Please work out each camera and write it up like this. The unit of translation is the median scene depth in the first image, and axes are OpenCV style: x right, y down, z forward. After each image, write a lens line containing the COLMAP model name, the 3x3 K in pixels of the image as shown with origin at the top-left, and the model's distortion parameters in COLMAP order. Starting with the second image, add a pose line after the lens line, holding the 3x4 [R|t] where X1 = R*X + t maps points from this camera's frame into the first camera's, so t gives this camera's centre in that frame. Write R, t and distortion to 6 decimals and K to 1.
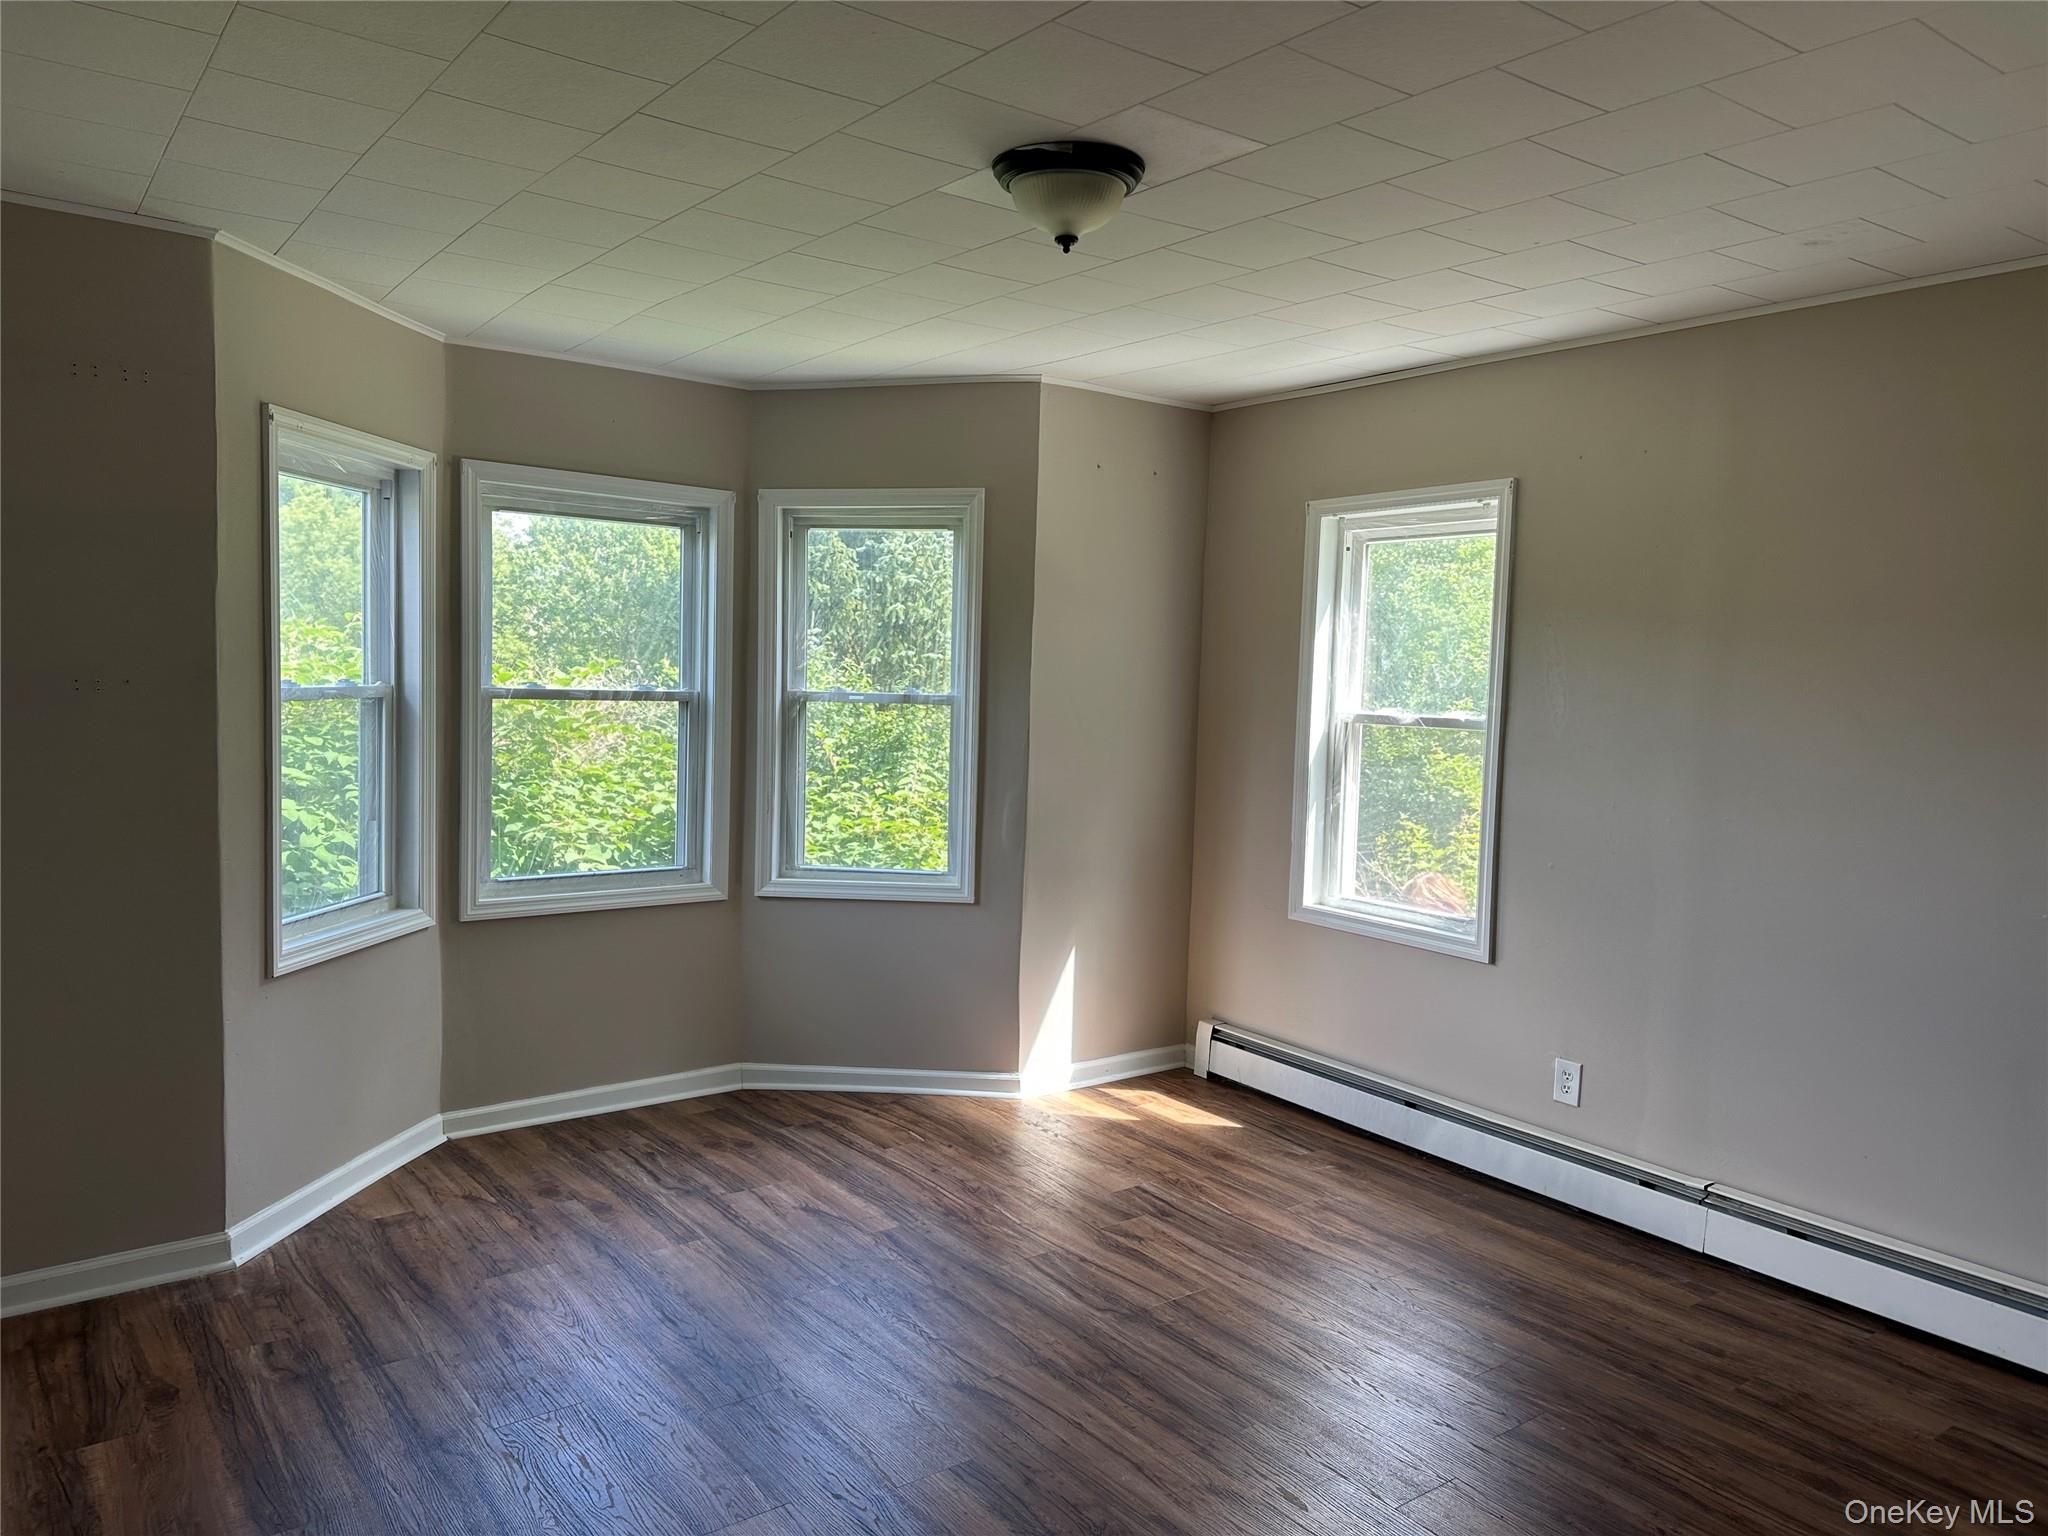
lens RADIAL K [[1437.2, 0, 1033.6], [0, 1437.2, 768.6], [0, 0, 1]] dist [0.068986, -0.068982]
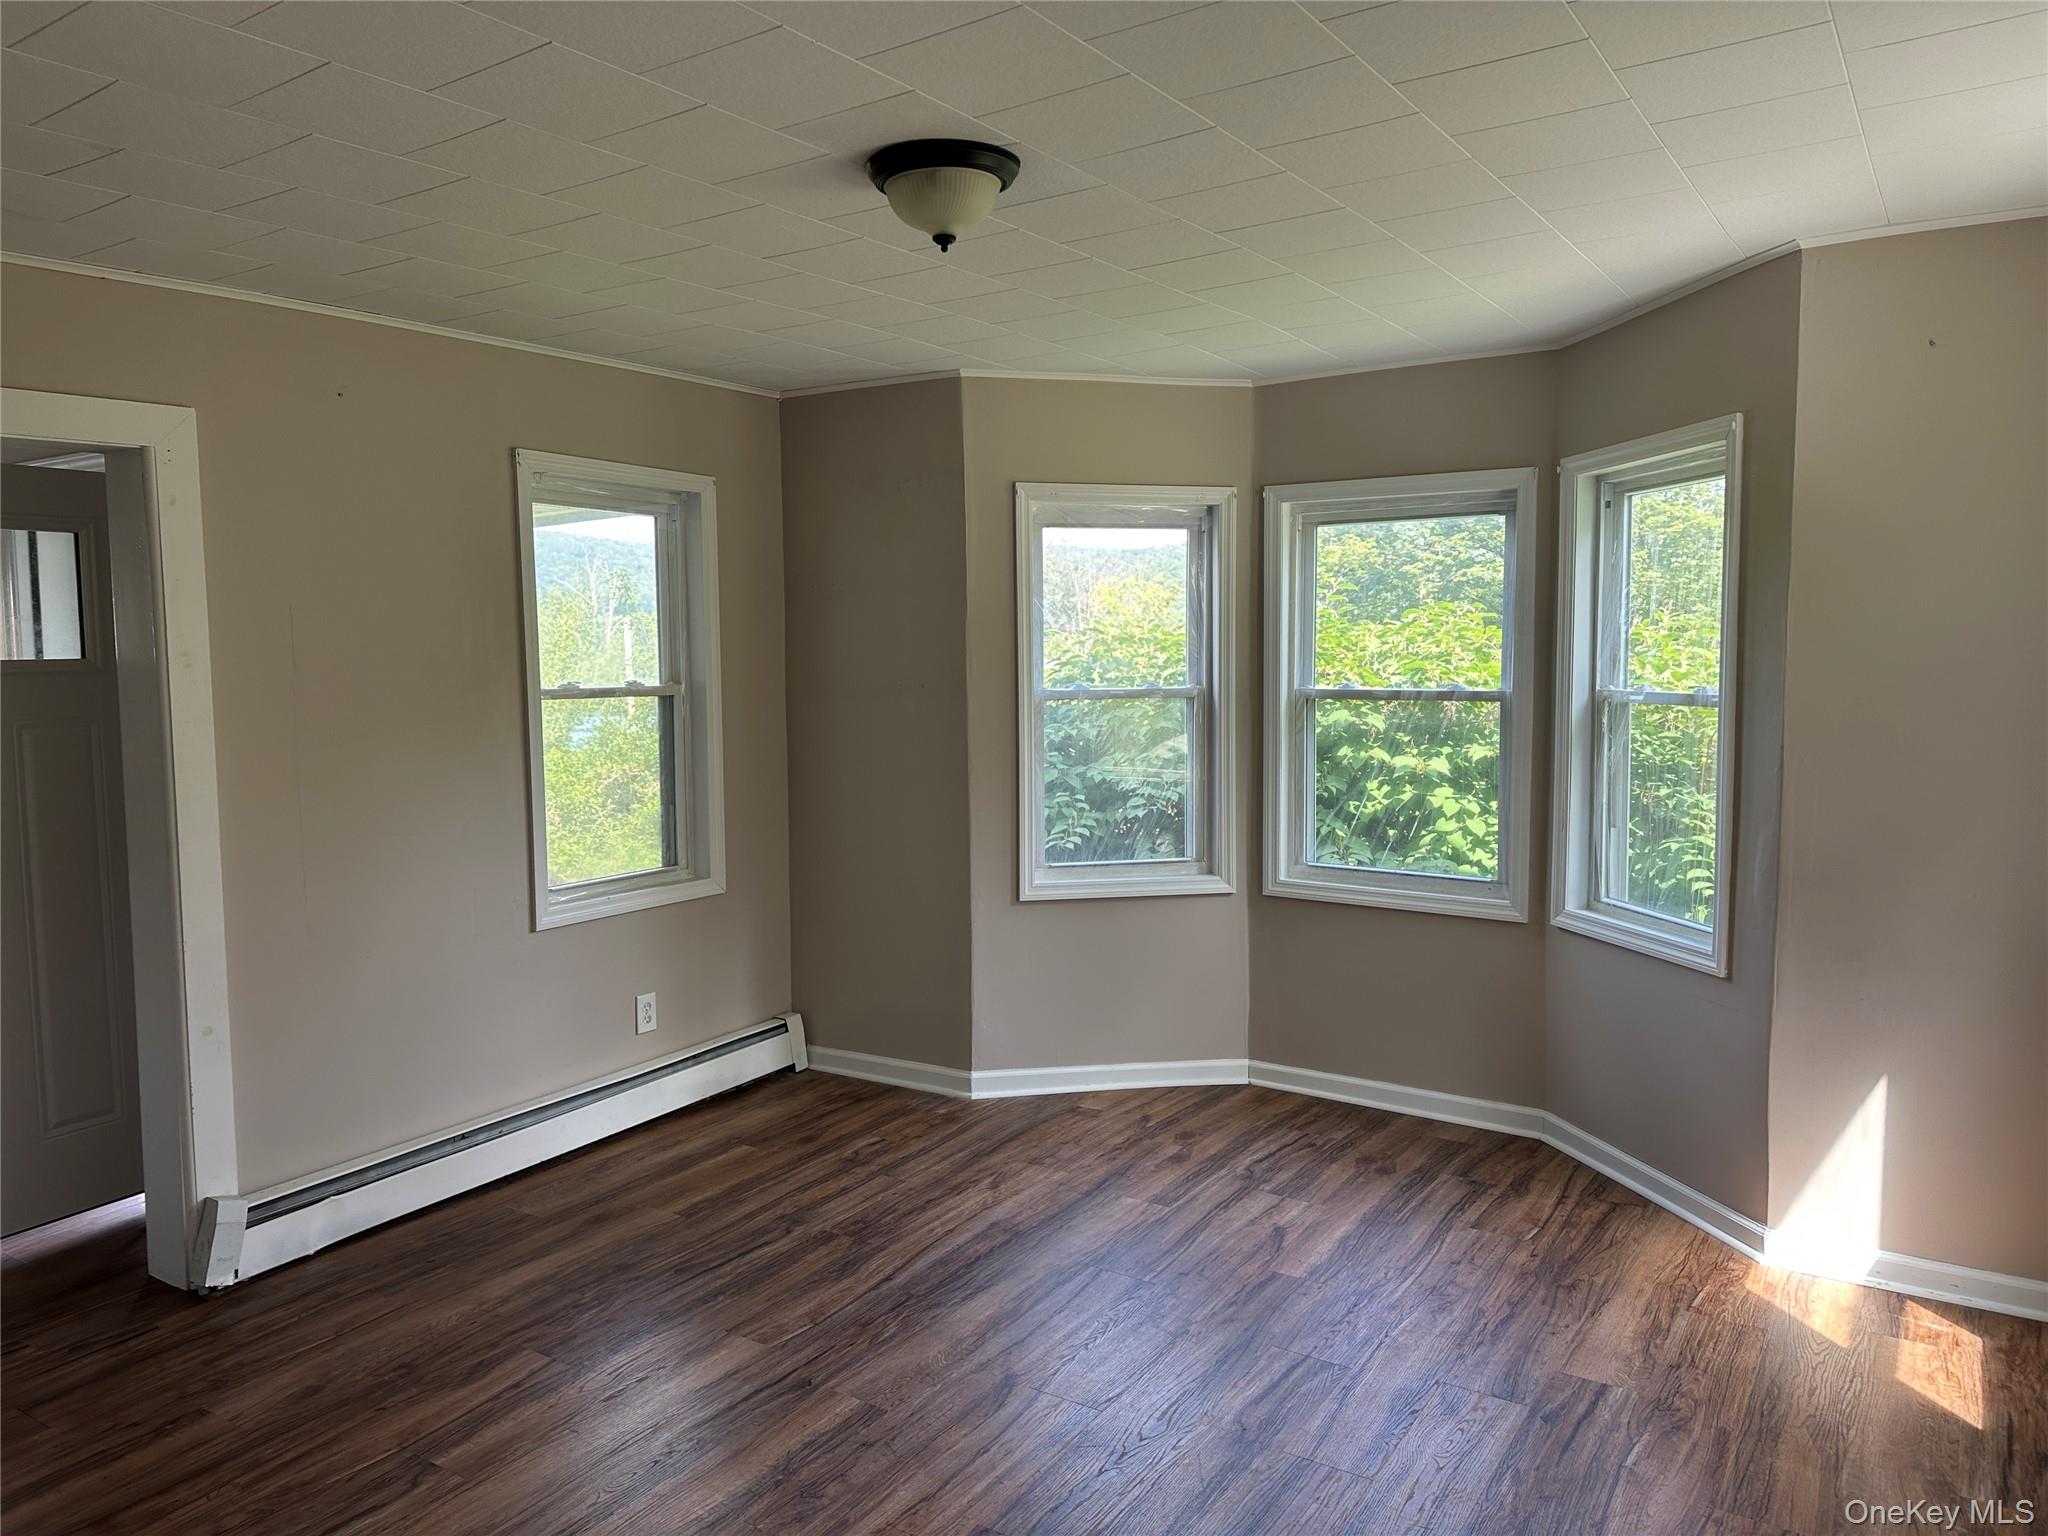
lens RADIAL K [[1437.2, 0, 993.3], [0, 1437.2, 761.8], [0, 0, 1]] dist [0.068986, -0.068982]
pose [[0.325932, 0.051427, -0.943993, 0.617408], [-0.054256, 0.997891, 0.035630, -0.027324], [0.943835, 0.039604, 0.328035, 0.451247]]
